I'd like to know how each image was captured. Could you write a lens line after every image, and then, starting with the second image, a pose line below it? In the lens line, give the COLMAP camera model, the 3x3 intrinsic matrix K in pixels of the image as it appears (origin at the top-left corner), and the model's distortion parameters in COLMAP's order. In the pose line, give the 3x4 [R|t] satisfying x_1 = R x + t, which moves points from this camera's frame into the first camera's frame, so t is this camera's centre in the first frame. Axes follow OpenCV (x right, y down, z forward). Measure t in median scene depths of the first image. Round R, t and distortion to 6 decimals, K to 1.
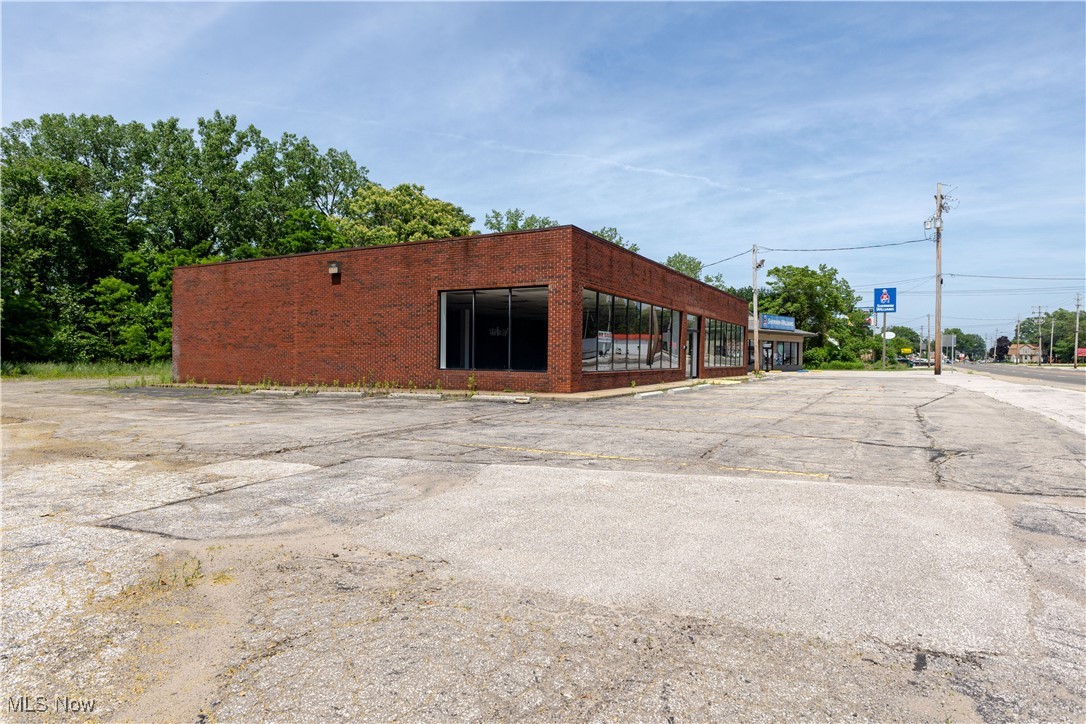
lens RADIAL K [[616.6, 0, 543.0], [0, 616.6, 362.0], [0, 0, 1]] dist [0.005041, 0.000404]
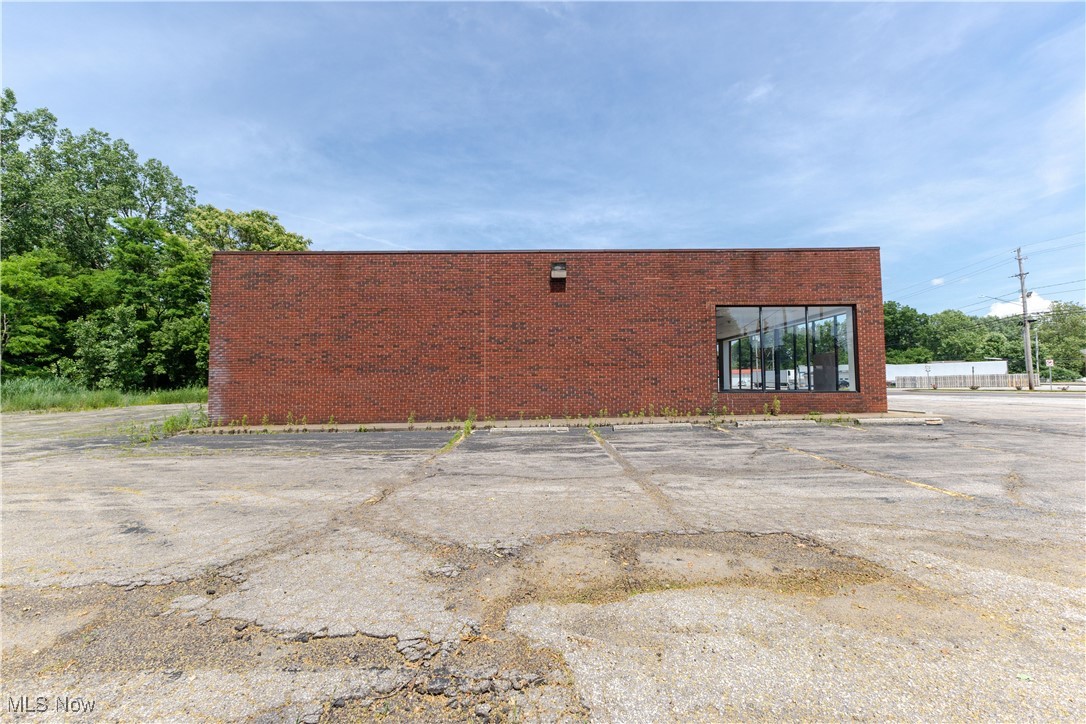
lens RADIAL K [[467.4, 0, 543.0], [0, 467.4, 362.0], [0, 0, 1]] dist [0.010334, -0.000369]
pose [[0.872951, 0.008486, 0.487735, -0.603170], [0.019169, 0.998480, -0.051680, -0.001952], [-0.487432, 0.054463, 0.871461, 0.443229]]
